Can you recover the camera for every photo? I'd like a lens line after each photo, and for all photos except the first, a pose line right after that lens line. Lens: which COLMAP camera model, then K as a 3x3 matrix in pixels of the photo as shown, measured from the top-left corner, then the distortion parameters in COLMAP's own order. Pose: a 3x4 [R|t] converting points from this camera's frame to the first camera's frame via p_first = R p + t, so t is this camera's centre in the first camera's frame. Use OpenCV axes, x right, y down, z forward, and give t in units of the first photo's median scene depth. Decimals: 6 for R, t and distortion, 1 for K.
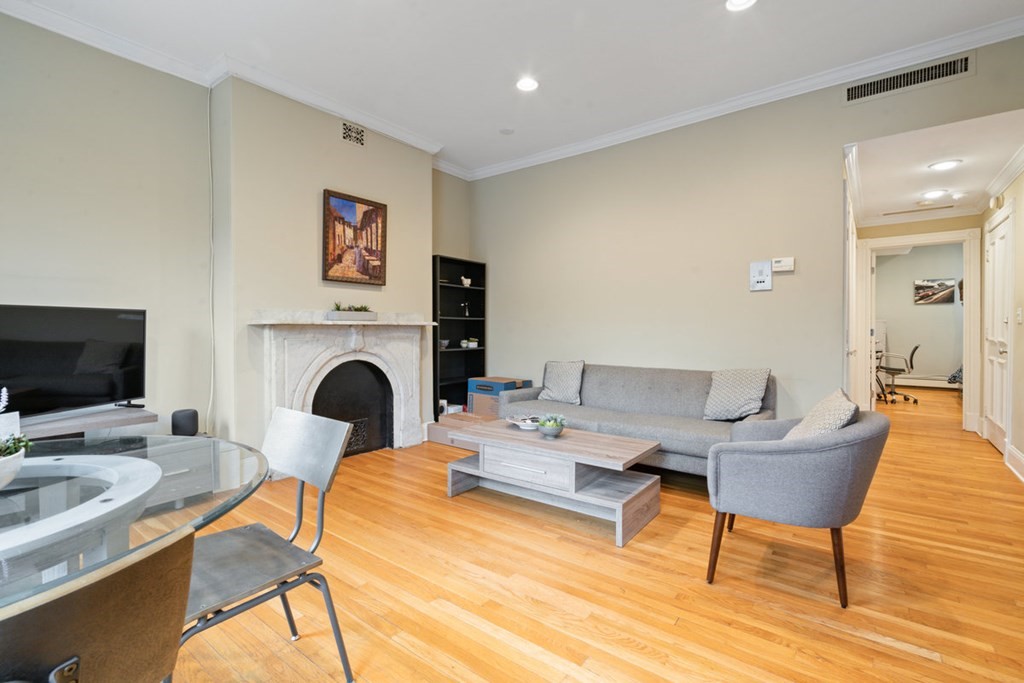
lens RADIAL K [[473.5, 0, 510.2], [0, 473.5, 332.5], [0, 0, 1]] dist [-0.002581, 0.003078]
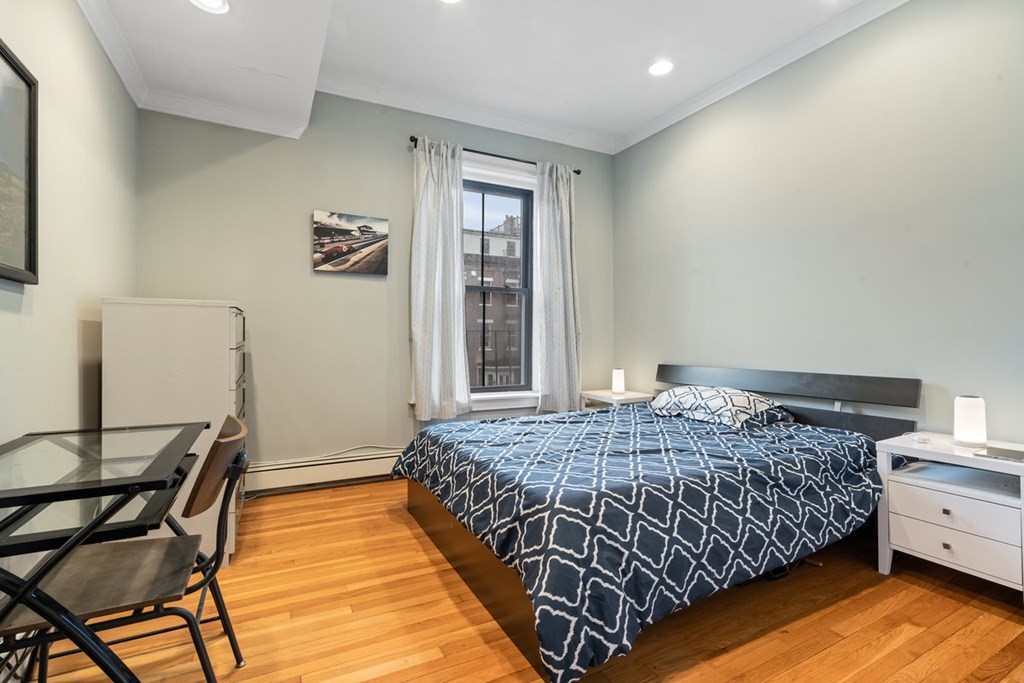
lens RADIAL K [[473.5, 0, 511.4], [0, 473.5, 339.9], [0, 0, 1]] dist [-0.002581, 0.003078]
pose [[0.418625, 0.003245, 0.908153, 0.578764], [0.009623, 0.999922, -0.008009, 0.000629], [-0.908108, 0.012092, 0.418561, 0.700690]]
